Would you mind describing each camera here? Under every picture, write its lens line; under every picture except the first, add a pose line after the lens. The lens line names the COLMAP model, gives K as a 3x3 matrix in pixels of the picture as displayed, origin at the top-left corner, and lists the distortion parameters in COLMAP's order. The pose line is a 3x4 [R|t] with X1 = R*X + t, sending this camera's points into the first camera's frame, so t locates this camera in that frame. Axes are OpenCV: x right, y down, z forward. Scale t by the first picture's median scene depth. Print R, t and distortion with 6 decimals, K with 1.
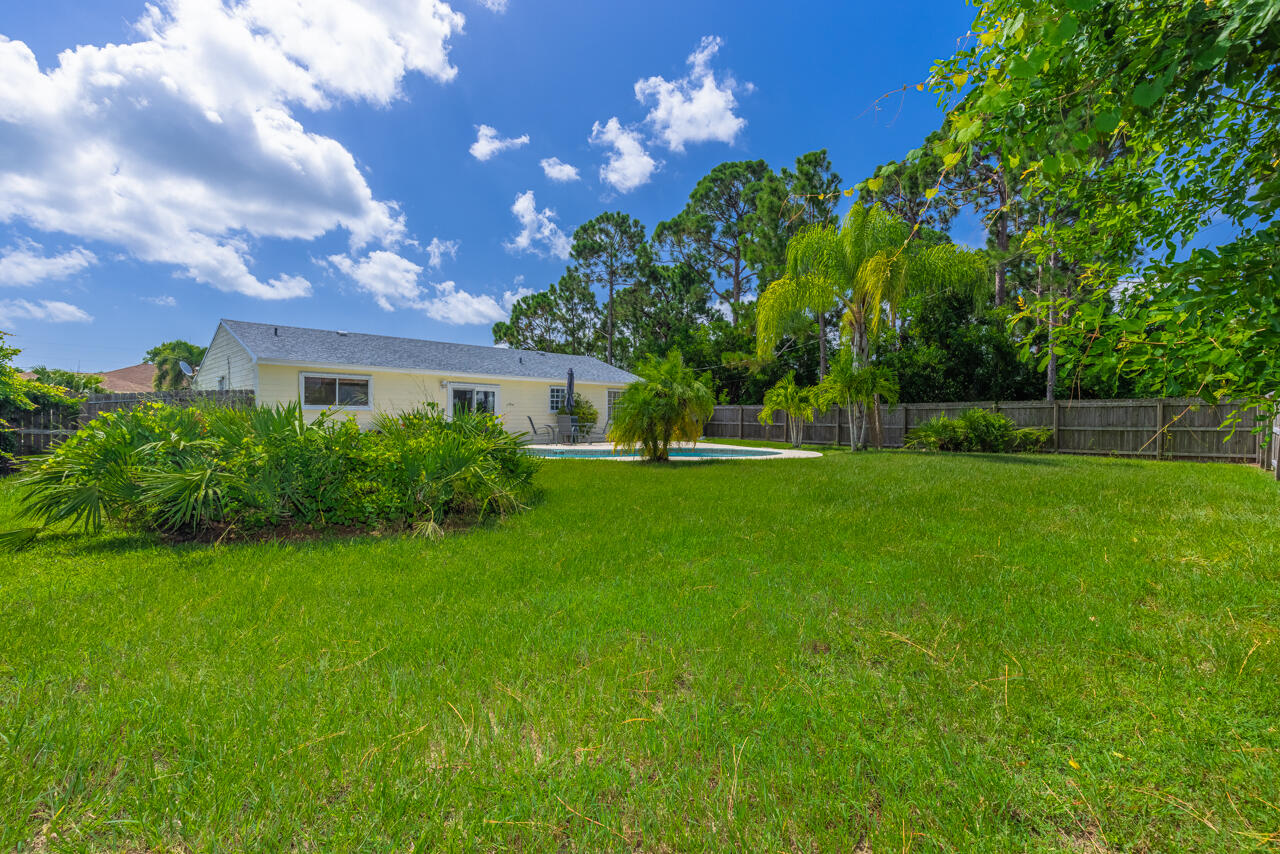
lens RADIAL K [[571.6, 0, 636.7], [0, 571.6, 422.8], [0, 0, 1]] dist [0.002661, -0.000339]
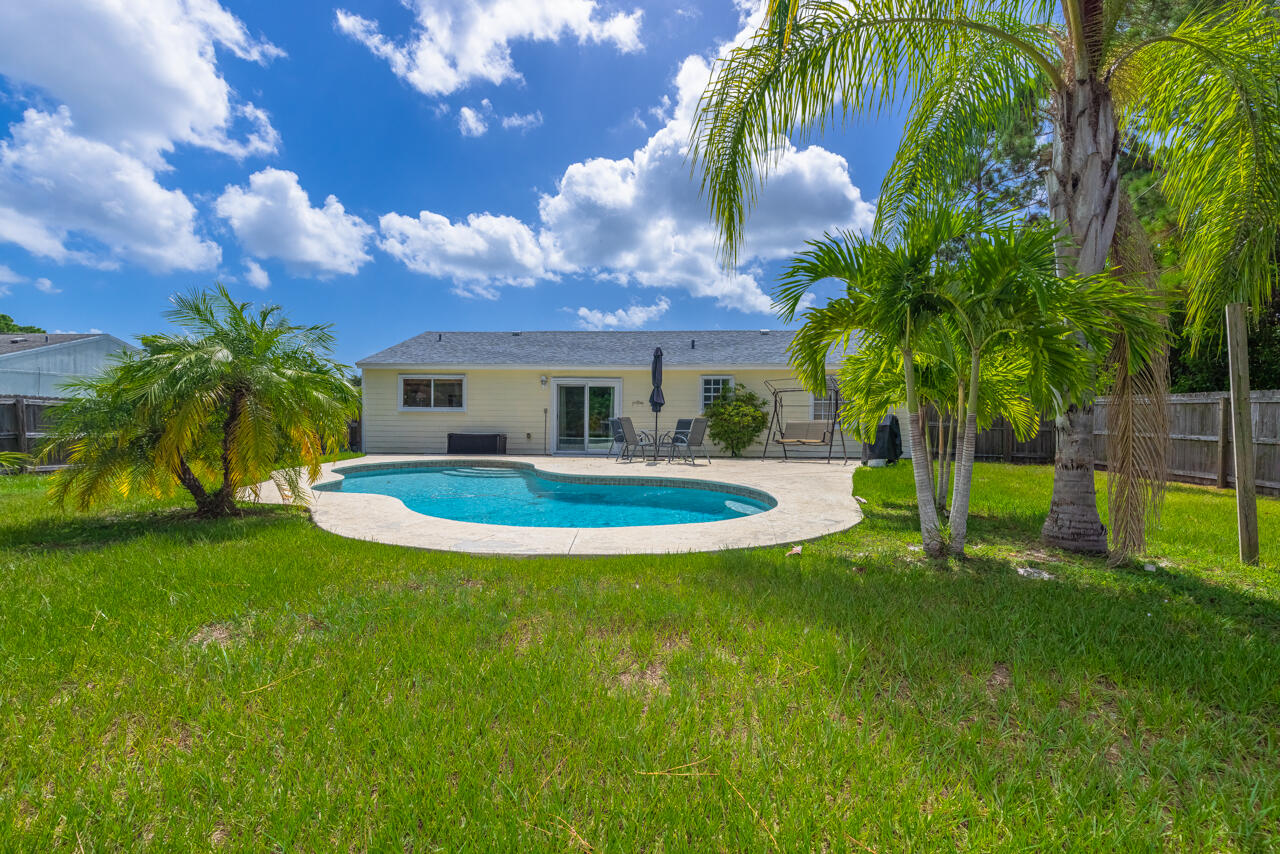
lens RADIAL K [[571.6, 0, 640.6], [0, 571.6, 425.0], [0, 0, 1]] dist [0.002661, -0.000339]
pose [[0.639019, 0.010445, -0.769120, 0.067028], [-0.010287, 0.999934, 0.005033, -0.001011], [0.769122, 0.004696, 0.639085, 0.092475]]
